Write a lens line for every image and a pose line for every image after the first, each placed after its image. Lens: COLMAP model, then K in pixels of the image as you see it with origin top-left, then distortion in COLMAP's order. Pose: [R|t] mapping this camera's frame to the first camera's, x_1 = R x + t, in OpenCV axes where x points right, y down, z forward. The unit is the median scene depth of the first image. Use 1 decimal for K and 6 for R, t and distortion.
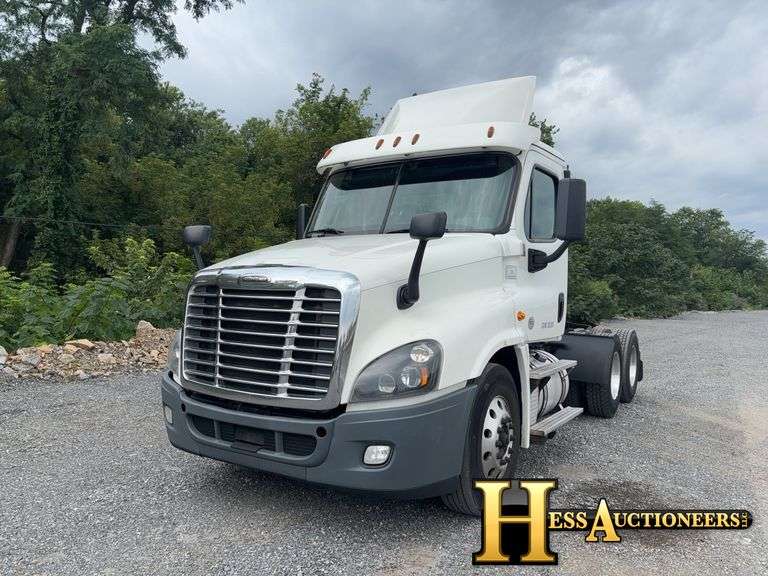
lens RADIAL K [[633.4, 0, 384.0], [0, 633.4, 288.0], [0, 0, 1]] dist [0.006632, 0.002499]
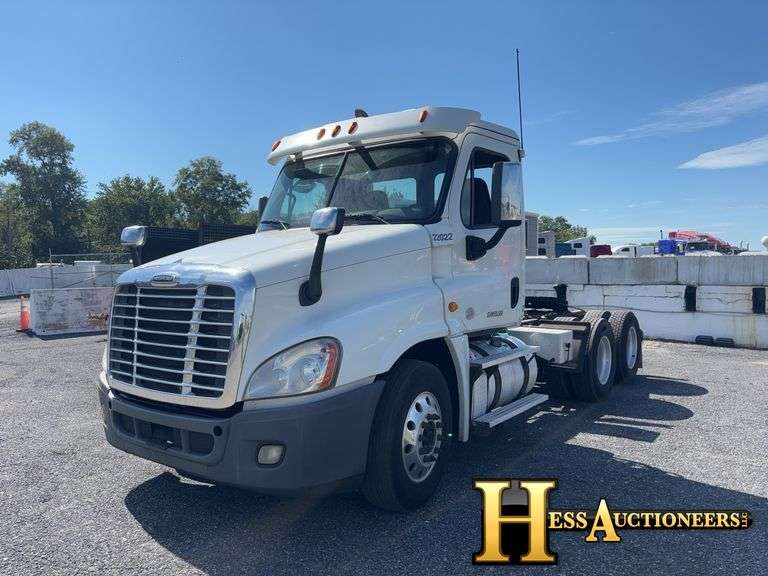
lens RADIAL K [[633.4, 0, 384.0], [0, 633.4, 288.0], [0, 0, 1]] dist [0.006632, 0.002499]
pose [[0.997015, -0.029973, -0.071159, 0.213481], [0.031492, 0.999297, 0.020327, -0.008819], [0.070500, -0.022507, 0.997258, 0.026652]]
